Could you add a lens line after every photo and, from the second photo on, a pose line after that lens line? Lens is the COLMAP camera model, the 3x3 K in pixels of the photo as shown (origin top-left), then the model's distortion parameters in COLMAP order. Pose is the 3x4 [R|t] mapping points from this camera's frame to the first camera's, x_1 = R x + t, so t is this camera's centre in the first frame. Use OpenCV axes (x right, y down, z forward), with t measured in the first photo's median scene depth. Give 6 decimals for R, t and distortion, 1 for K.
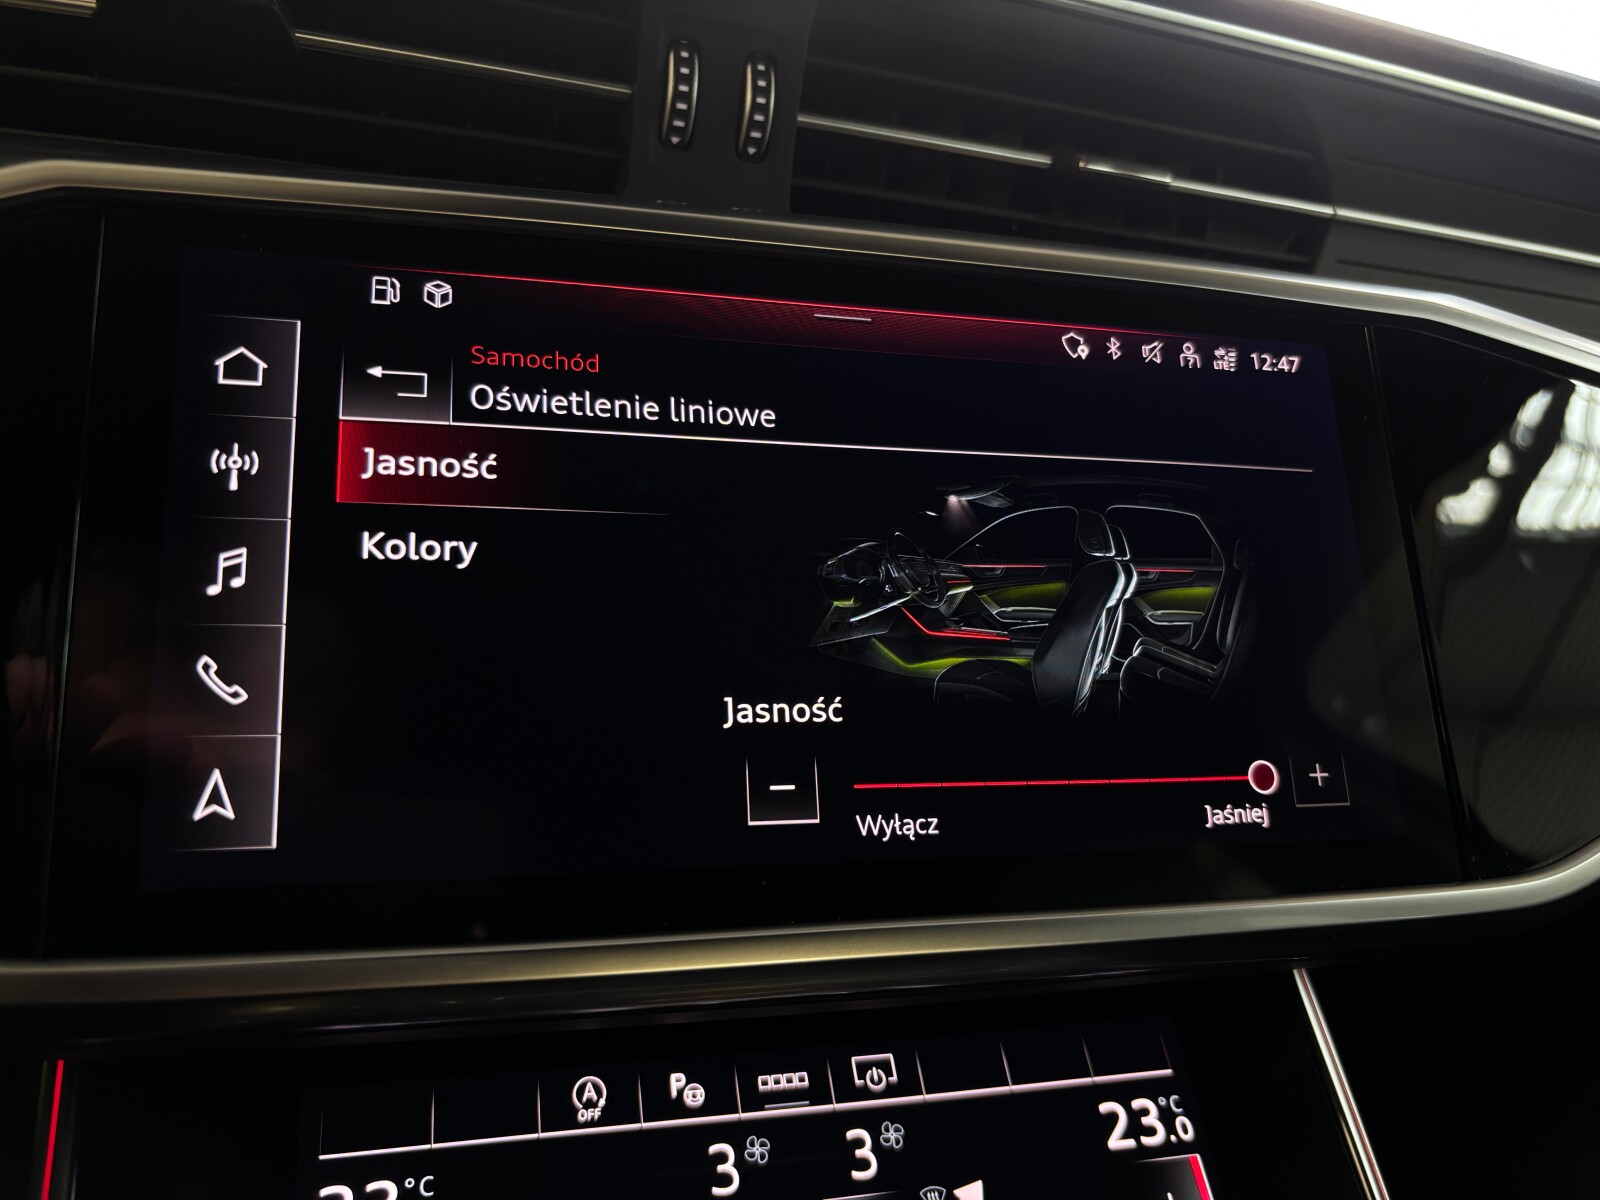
lens RADIAL K [[1234.1, 0, 798.5], [0, 1234.1, 605.8], [0, 0, 1]] dist [0.008855, -0.026275]
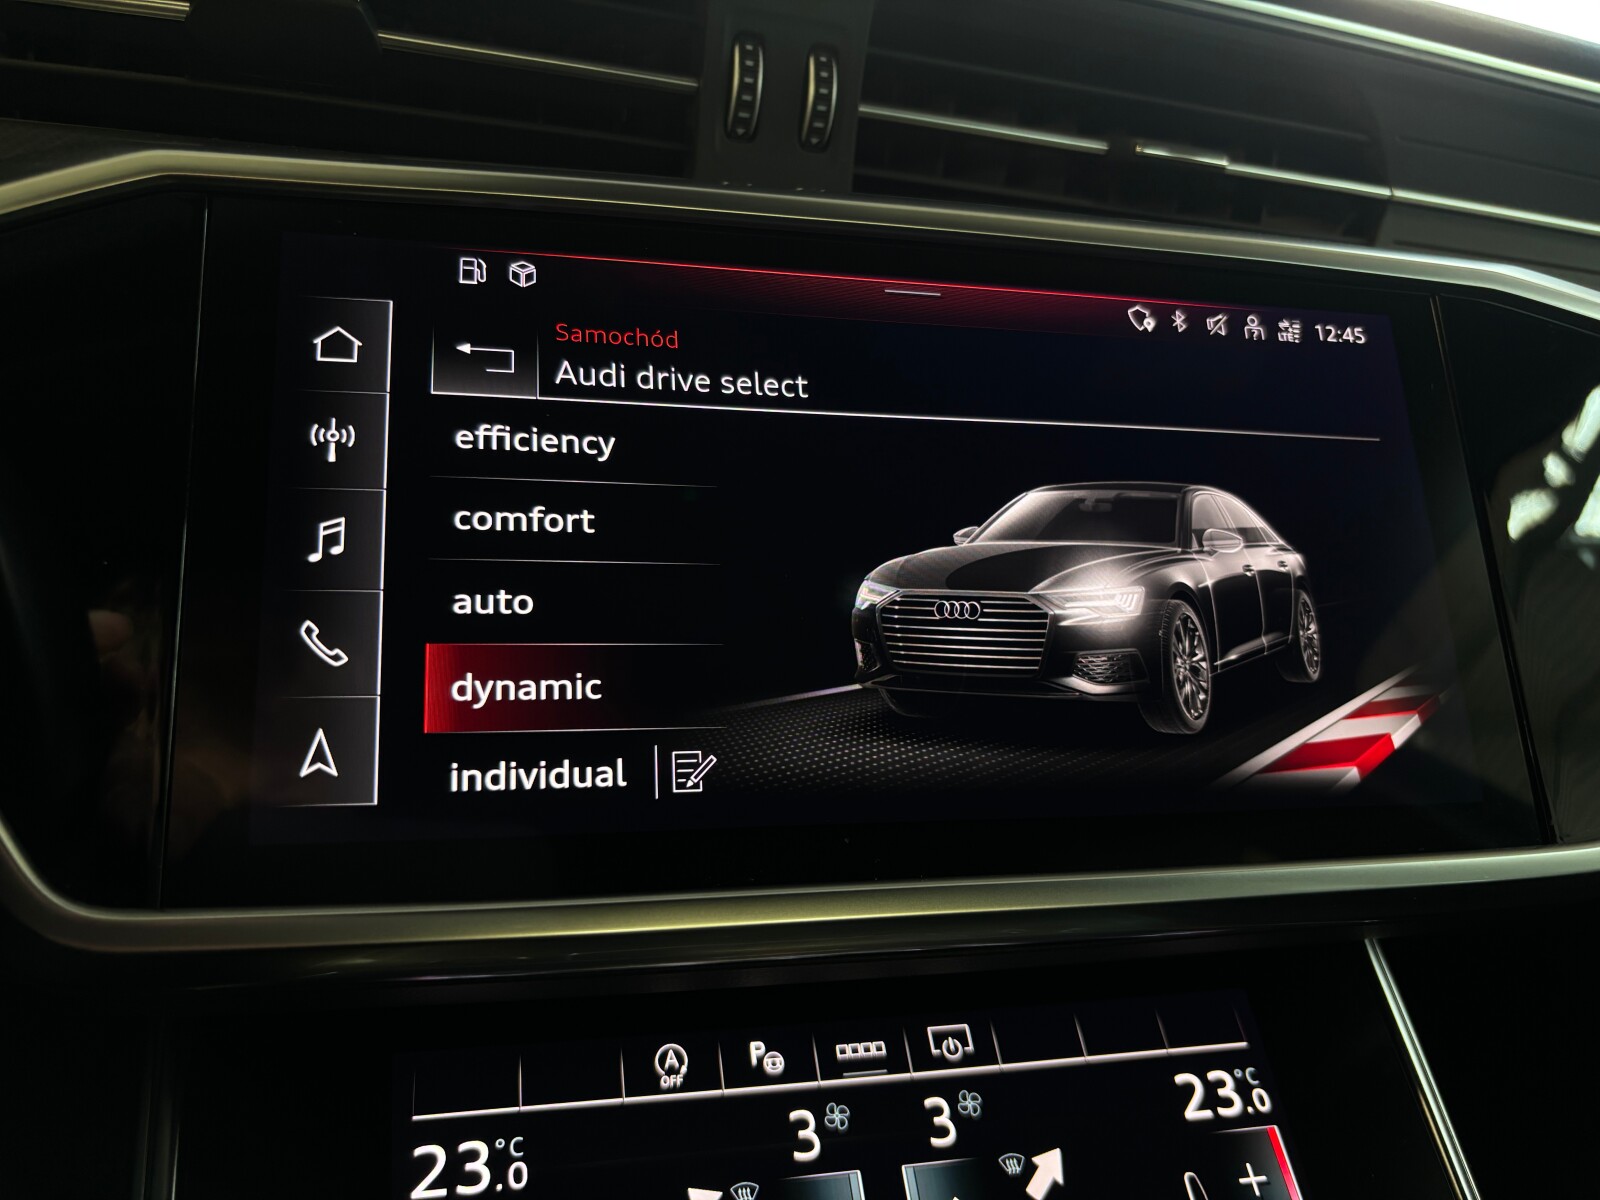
lens RADIAL K [[1234.1, 0, 799.4], [0, 1234.1, 611.6], [0, 0, 1]] dist [0.008855, -0.026275]
pose [[0.999455, -0.012245, -0.030667, -0.027934], [0.011800, 0.999823, -0.014667, 0.041145], [0.030841, 0.014297, 0.999422, -0.017966]]
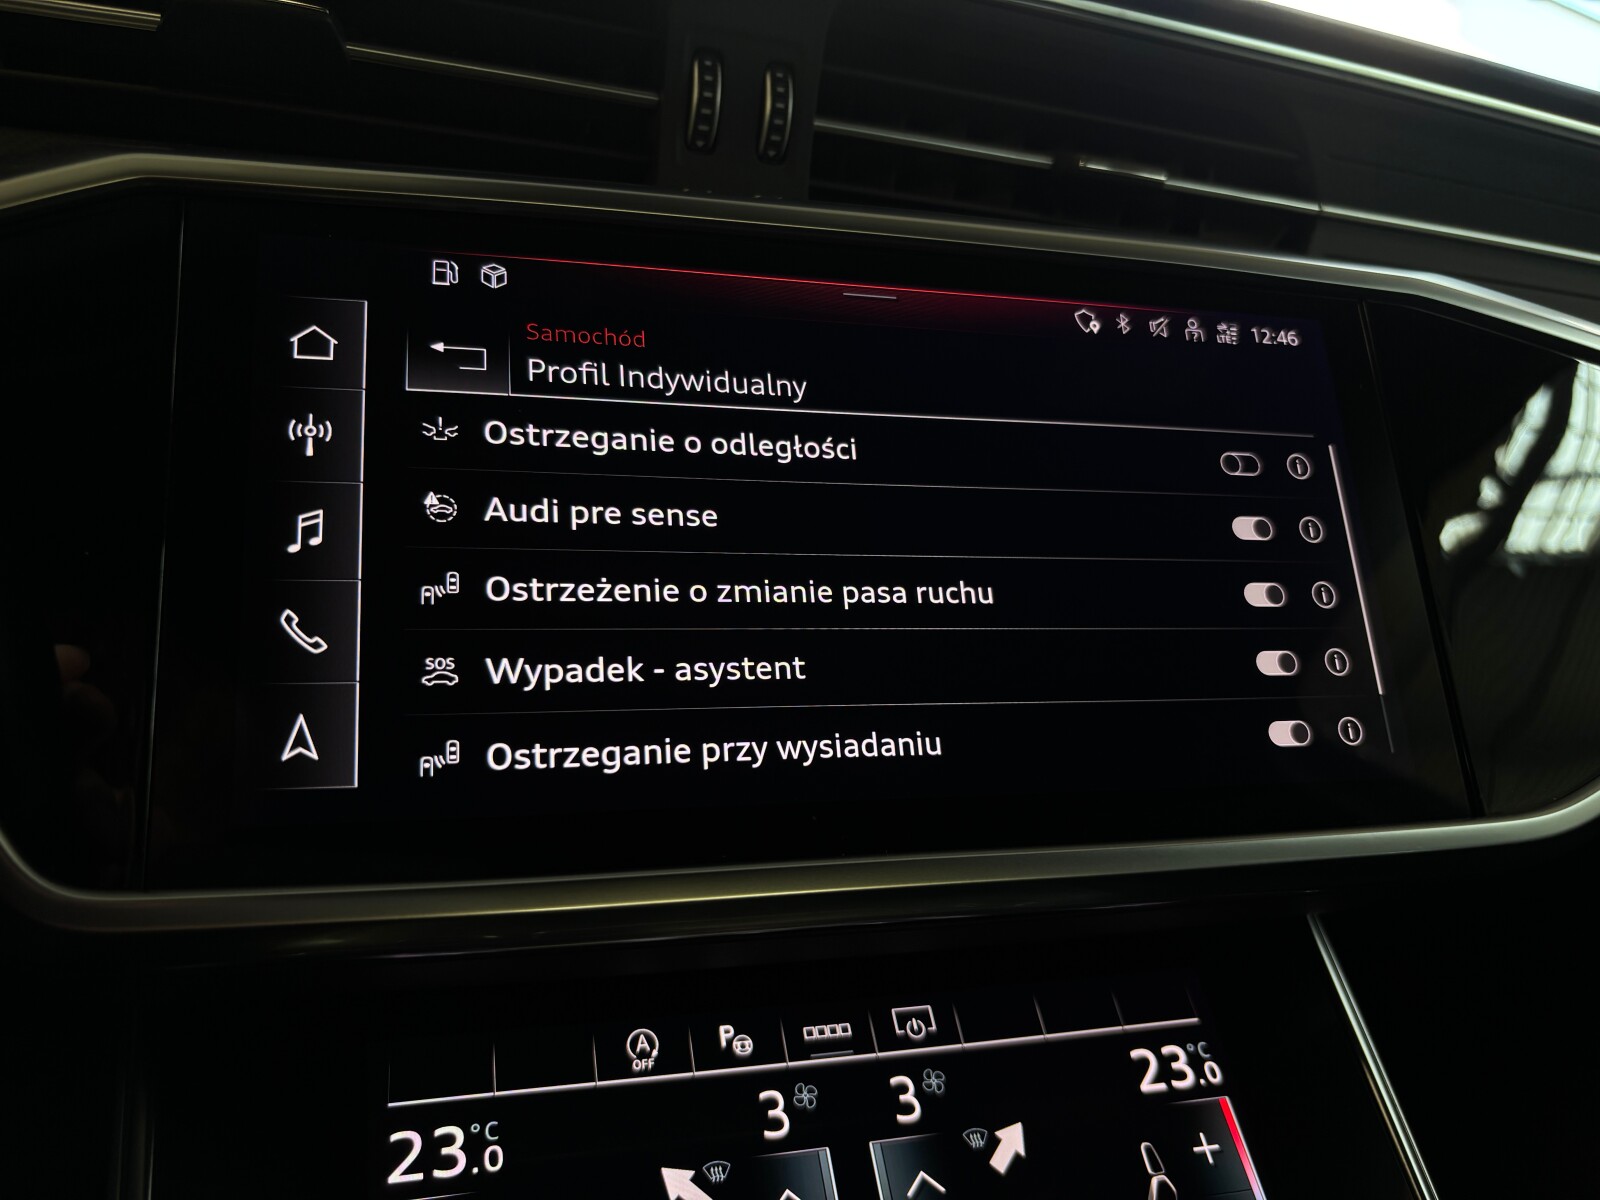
lens RADIAL K [[1234.1, 0, 797.4], [0, 1234.1, 611.8], [0, 0, 1]] dist [0.008855, -0.026275]
pose [[0.999699, -0.022670, 0.009393, -0.040322], [0.022967, 0.999200, -0.032725, 0.067543], [-0.008643, 0.032931, 0.999420, -0.049921]]
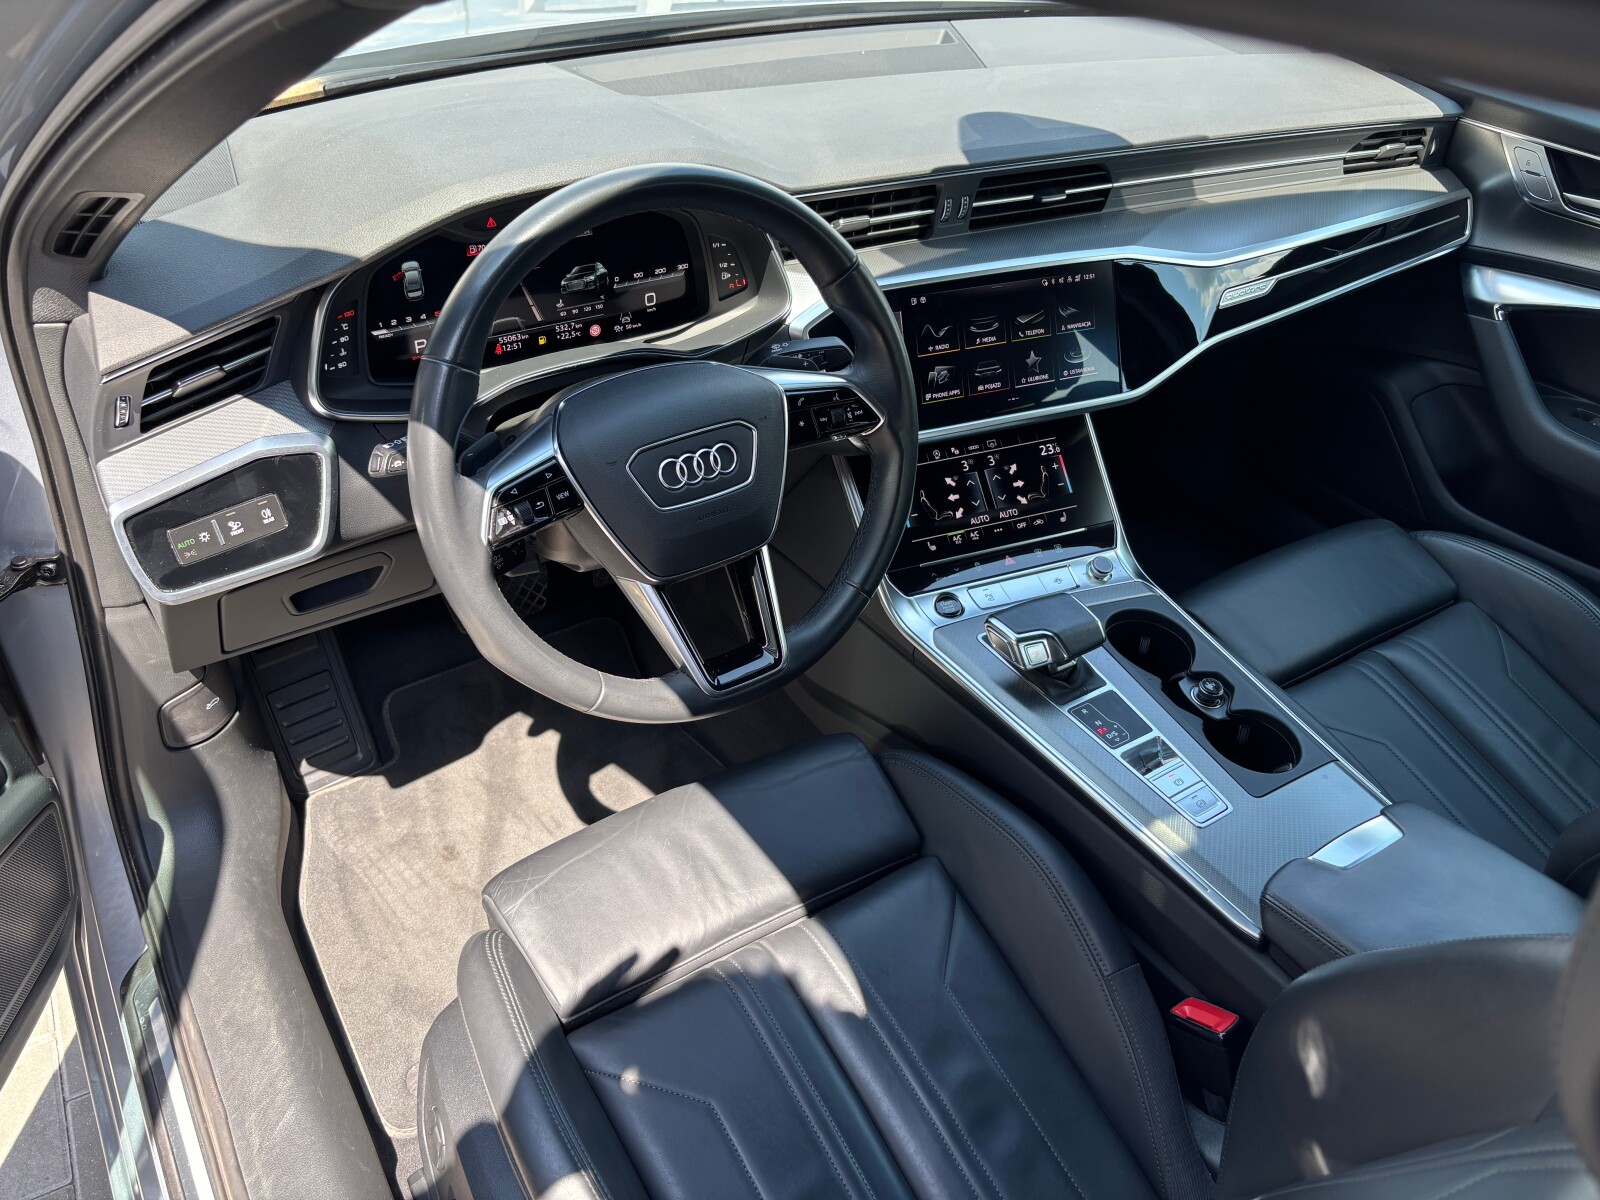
lens RADIAL K [[1234.1, 0, 788.0], [0, 1234.1, 639.8], [0, 0, 1]] dist [0.008855, -0.026275]
pose [[0.989165, -0.108632, 0.098747, -1.255631], [0.048277, 0.875931, 0.480015, -1.252085], [-0.138640, -0.470047, 0.871685, -3.313097]]
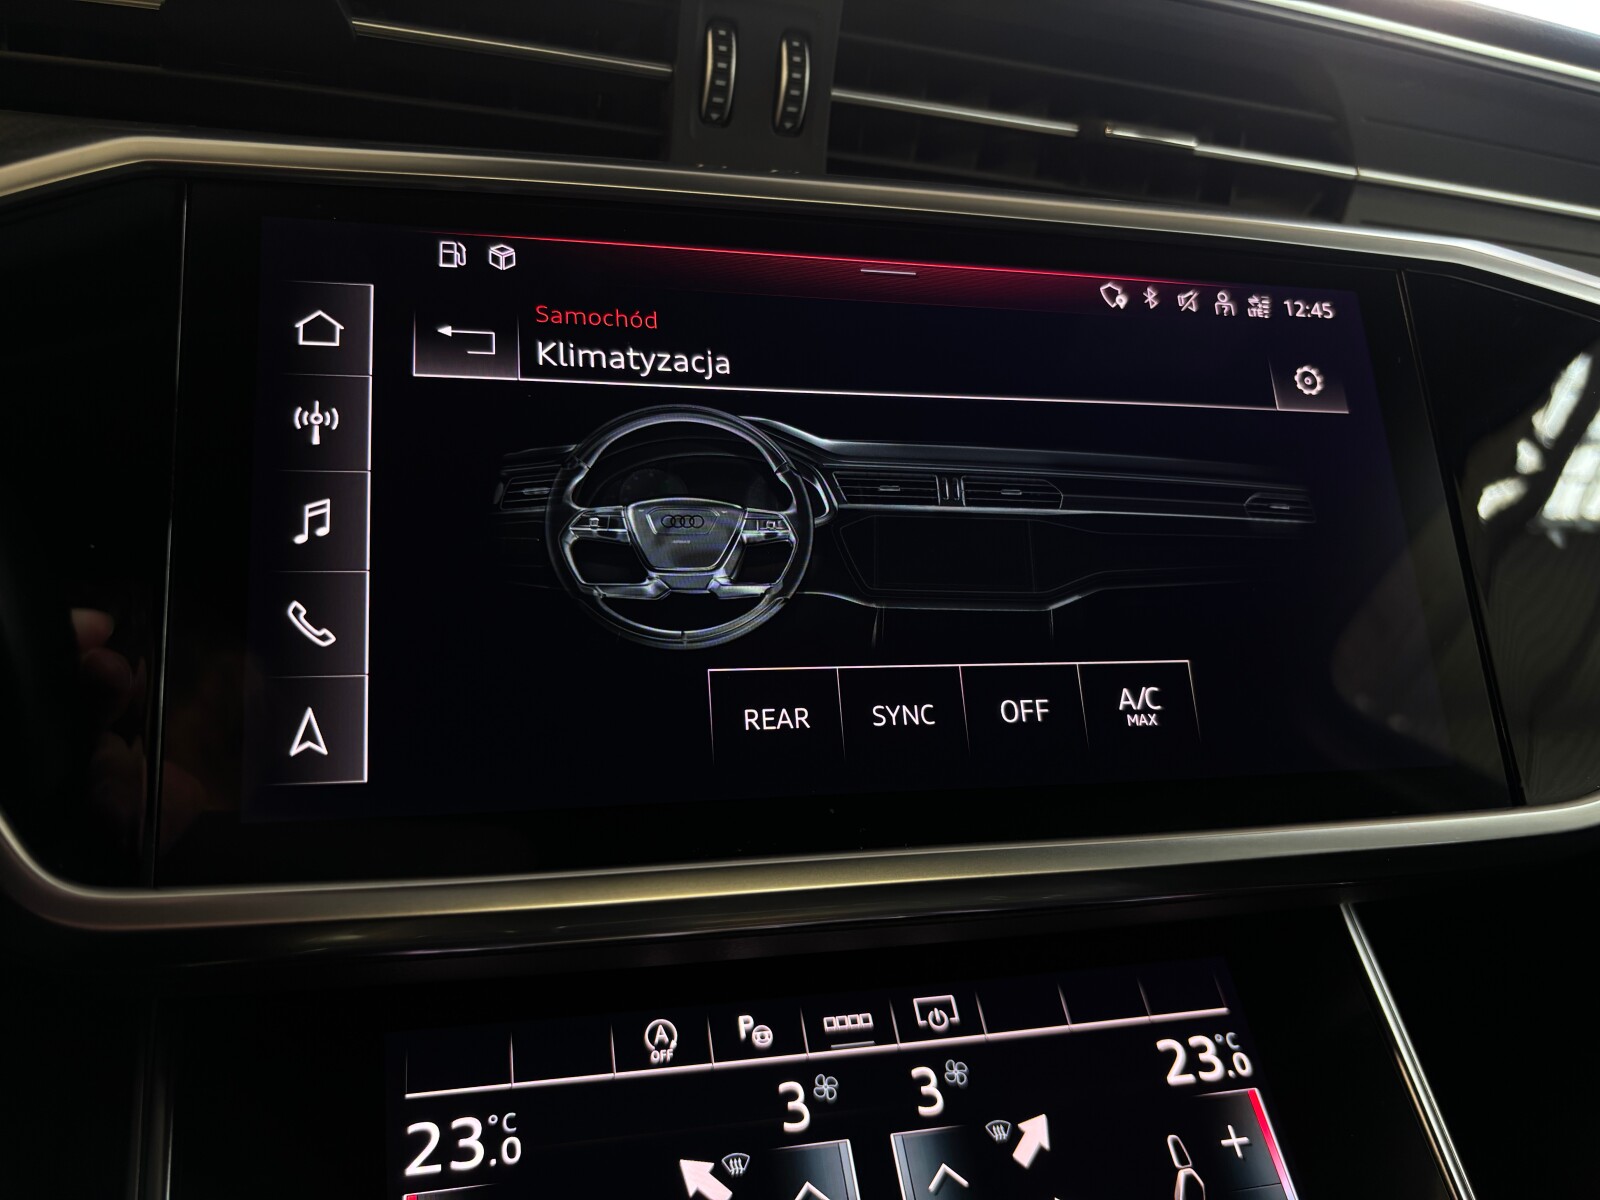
lens RADIAL K [[1234.1, 0, 794.0], [0, 1234.1, 610.4], [0, 0, 1]] dist [0.008855, -0.026275]
pose [[0.999494, -0.027422, -0.016133, -0.032045], [0.027243, 0.999566, -0.011236, 0.055230], [0.016434, 0.010791, 0.999807, -0.029407]]
